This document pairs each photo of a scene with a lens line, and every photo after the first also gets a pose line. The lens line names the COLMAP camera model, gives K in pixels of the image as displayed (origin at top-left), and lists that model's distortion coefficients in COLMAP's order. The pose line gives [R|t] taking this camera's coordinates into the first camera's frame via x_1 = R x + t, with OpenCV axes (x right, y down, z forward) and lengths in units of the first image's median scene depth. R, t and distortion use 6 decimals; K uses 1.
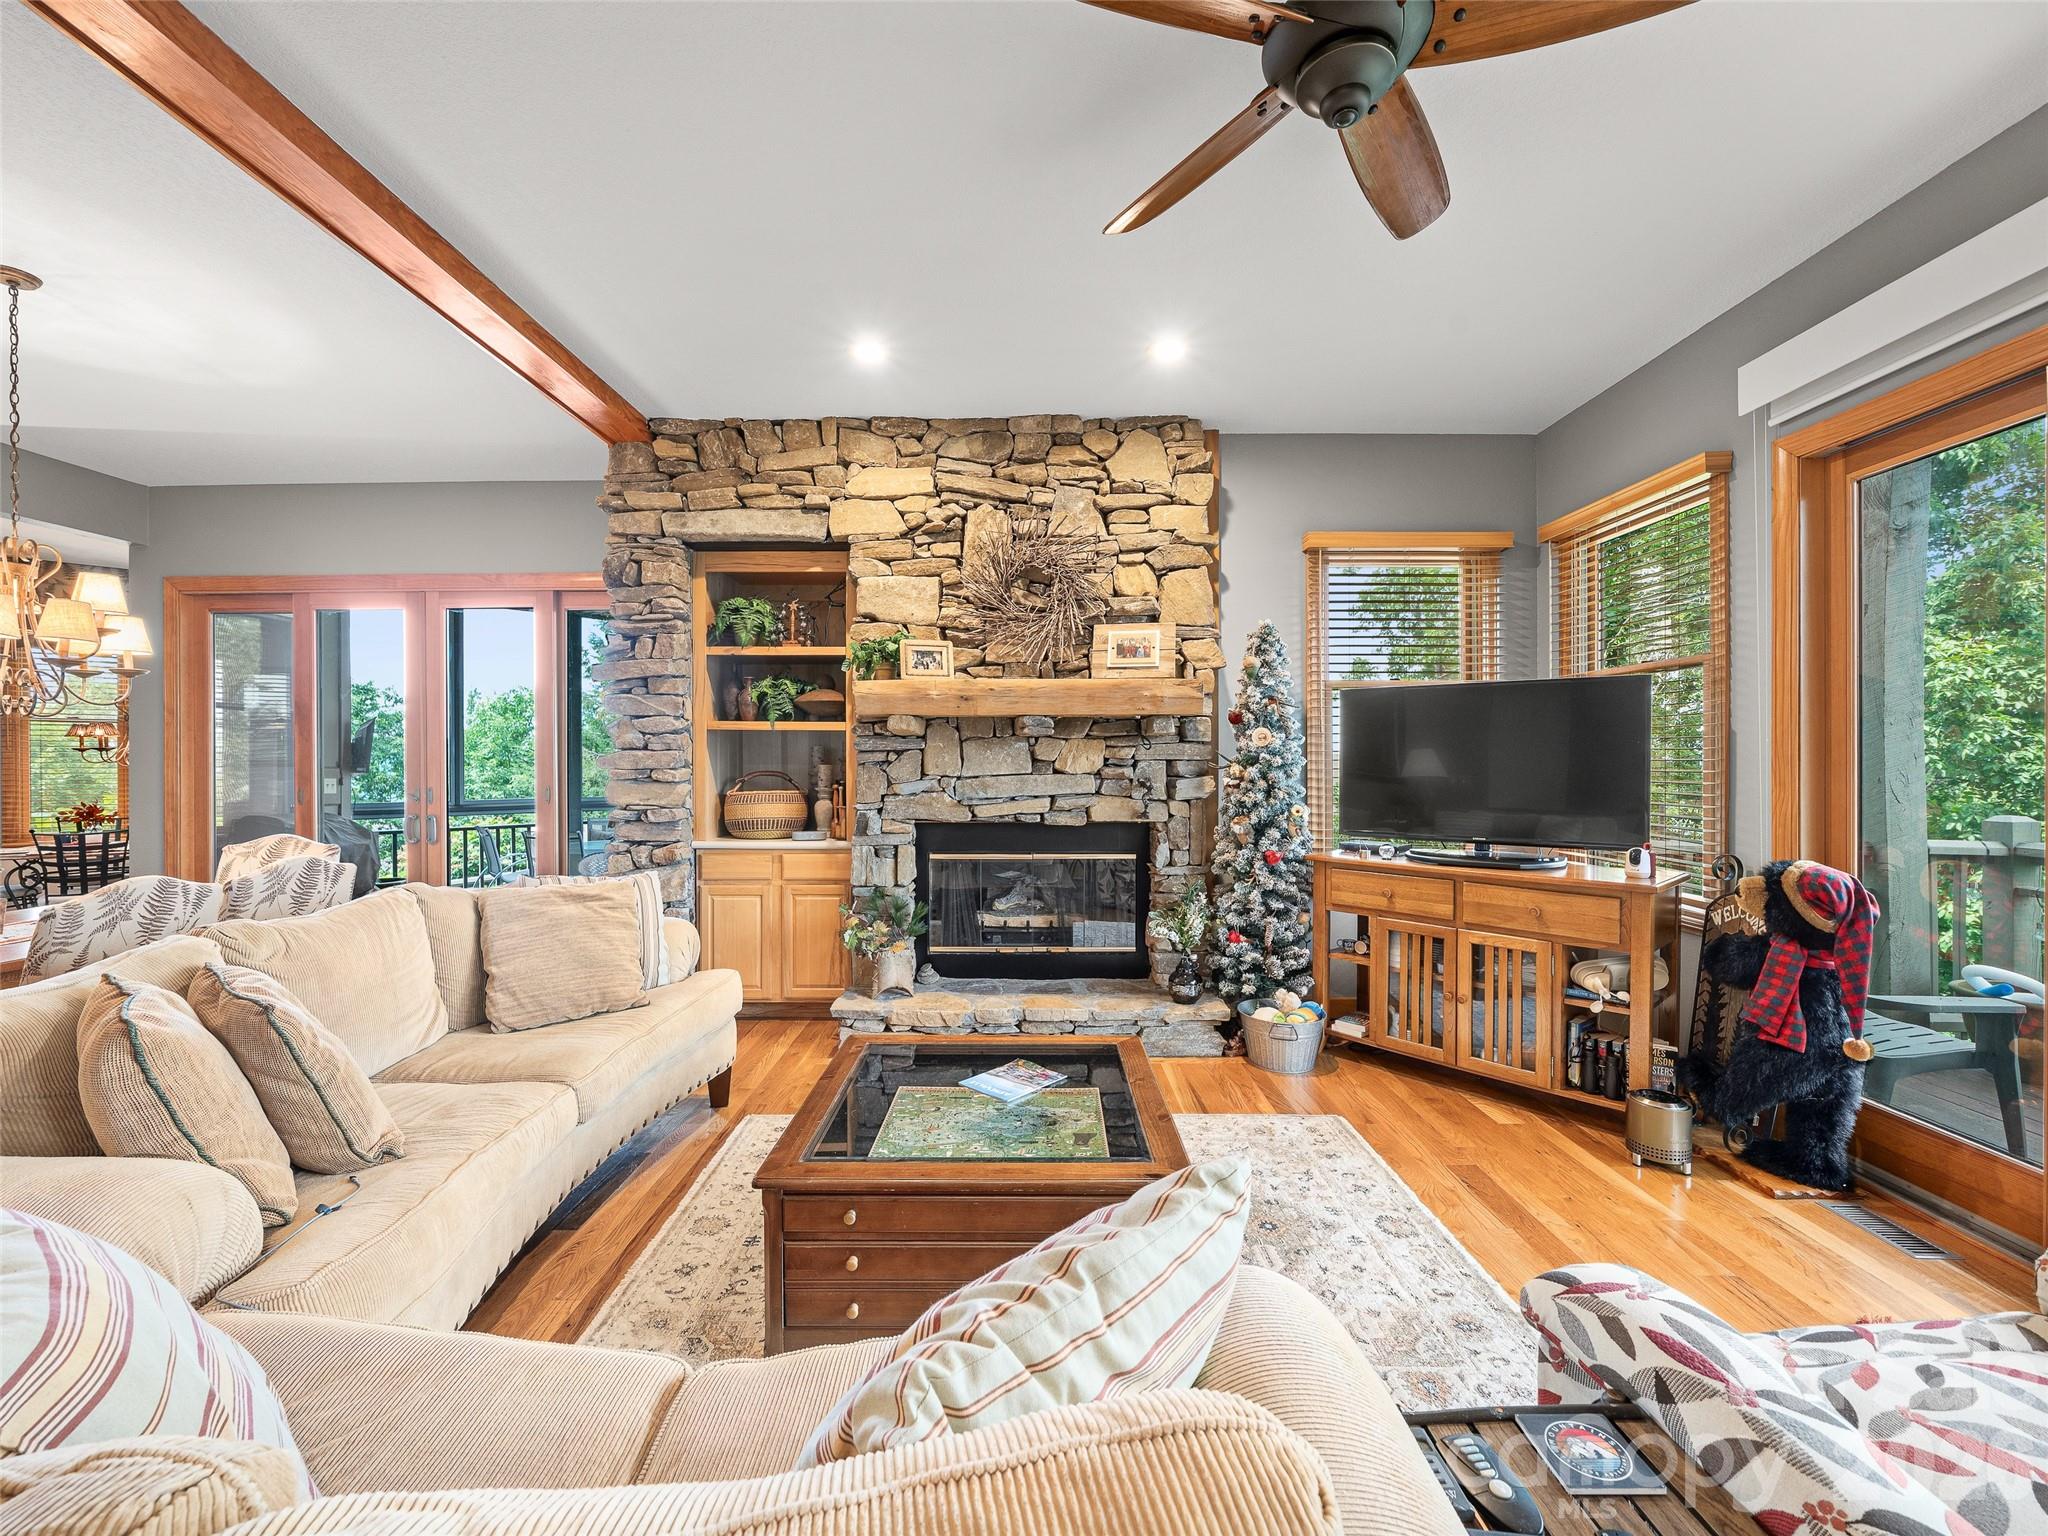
lens RADIAL K [[833.7, 0, 1022.0], [0, 833.7, 777.5], [0, 0, 1]] dist [-0.002405, -0.000297]
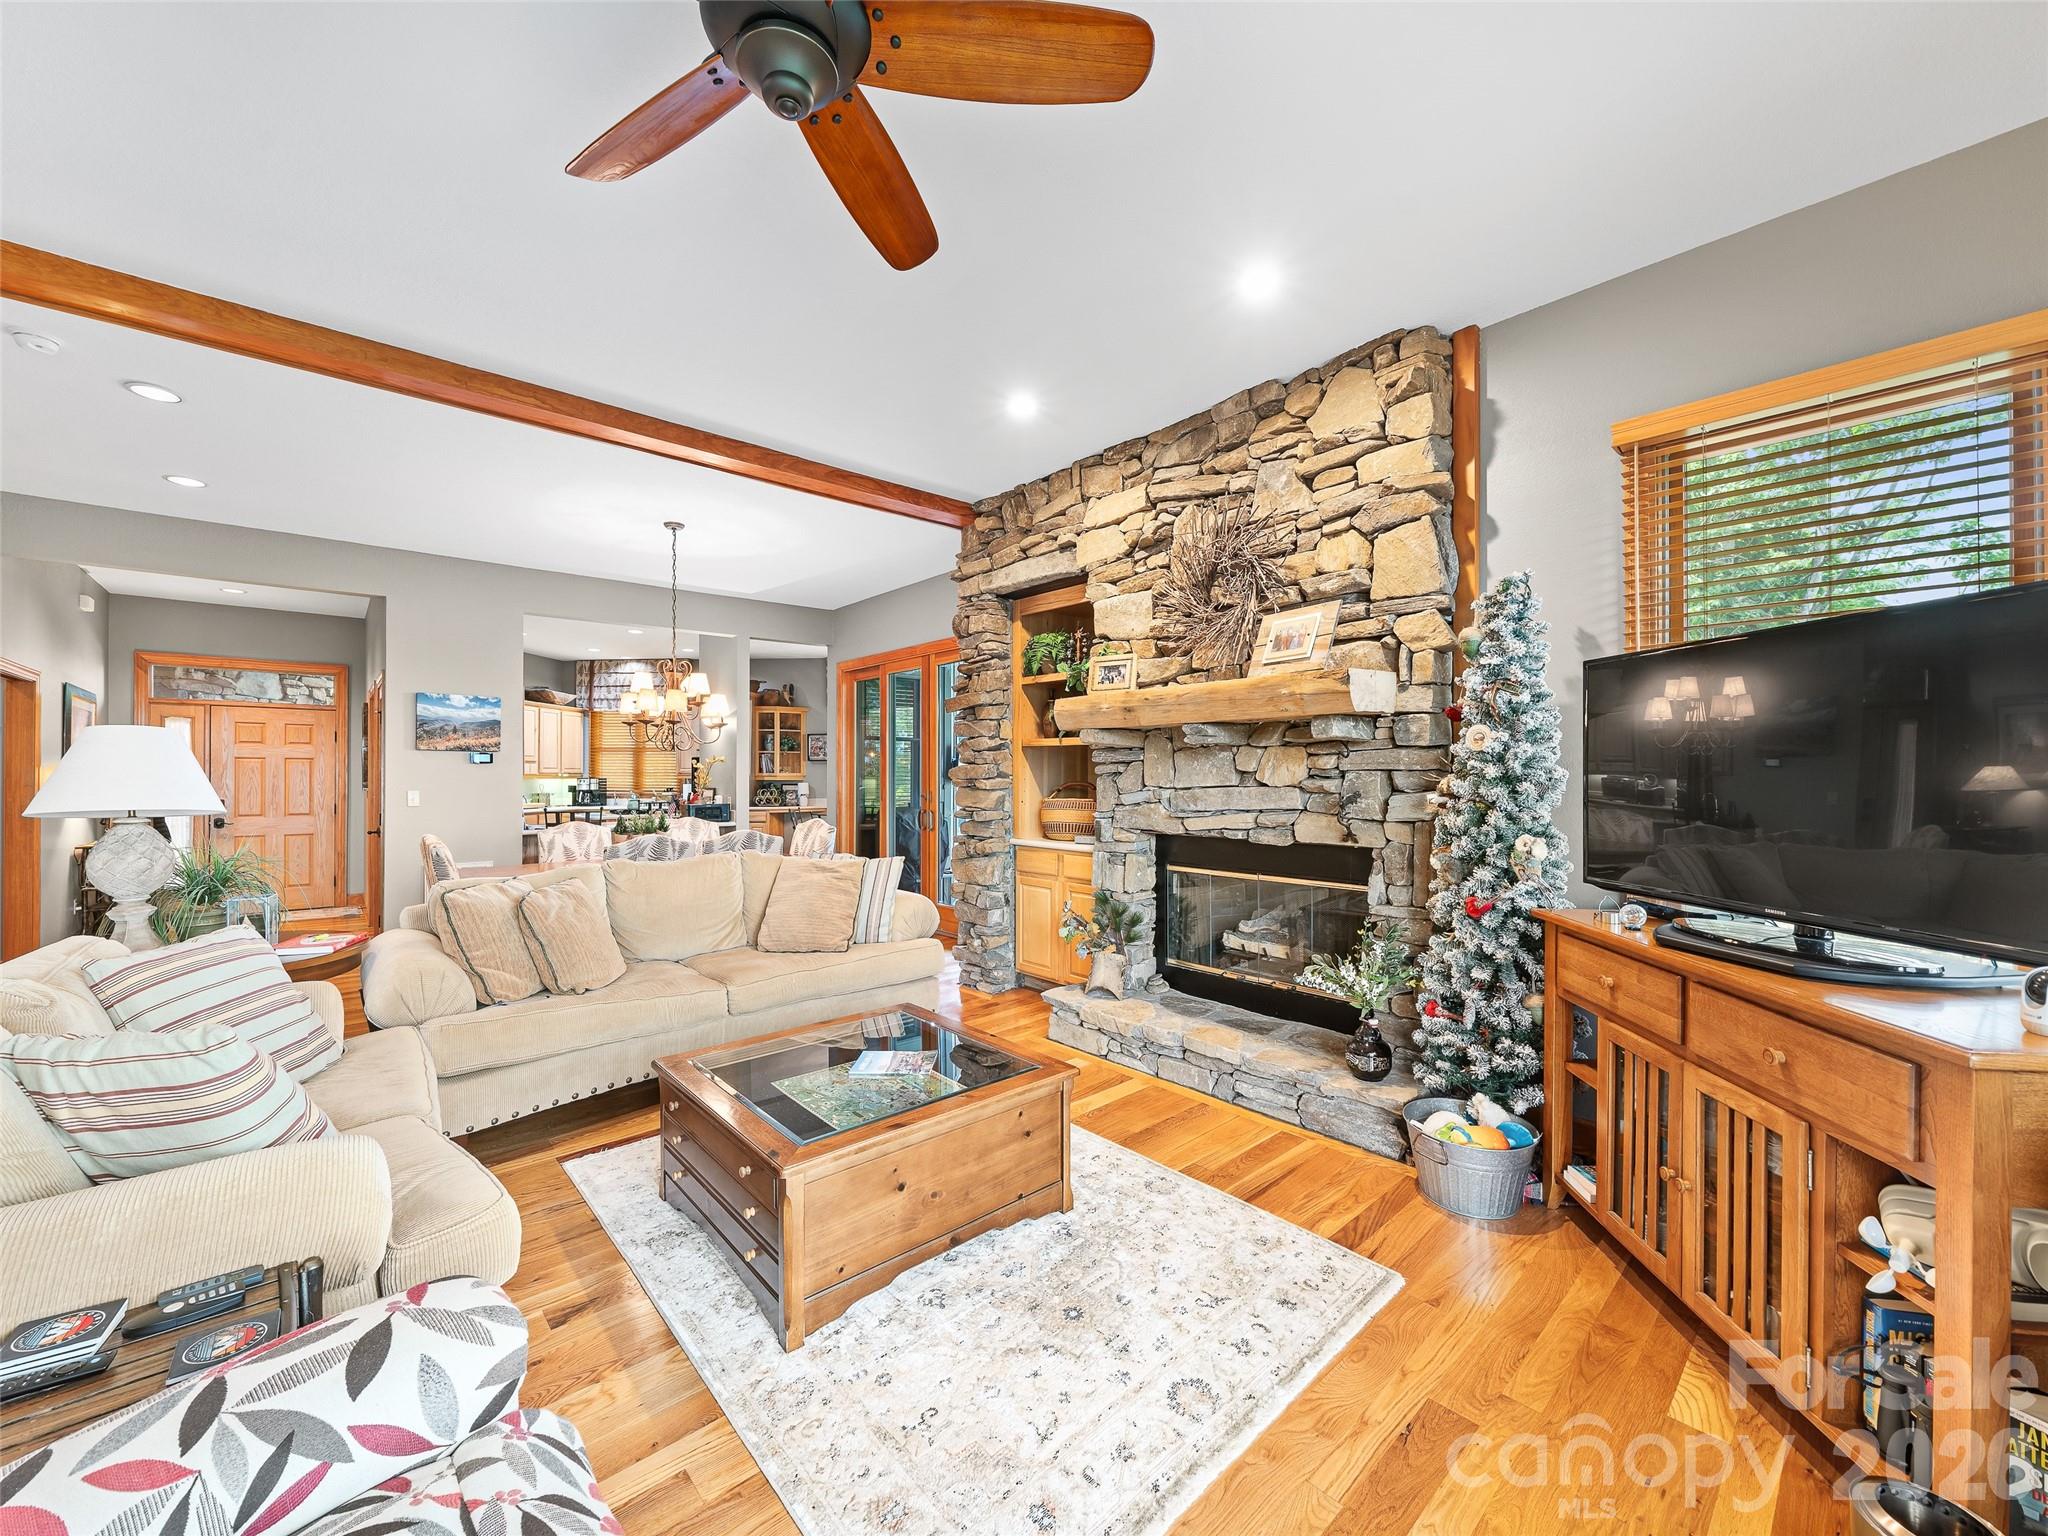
lens RADIAL K [[801.0, 0, 1020.7], [0, 801.0, 782.5], [0, 0, 1]] dist [-0.002884, -0.000294]
pose [[0.672744, 0.007370, -0.739839, 0.509710], [-0.011758, 0.999931, -0.000730, -0.004852], [0.739782, 0.009190, 0.672784, 0.235073]]
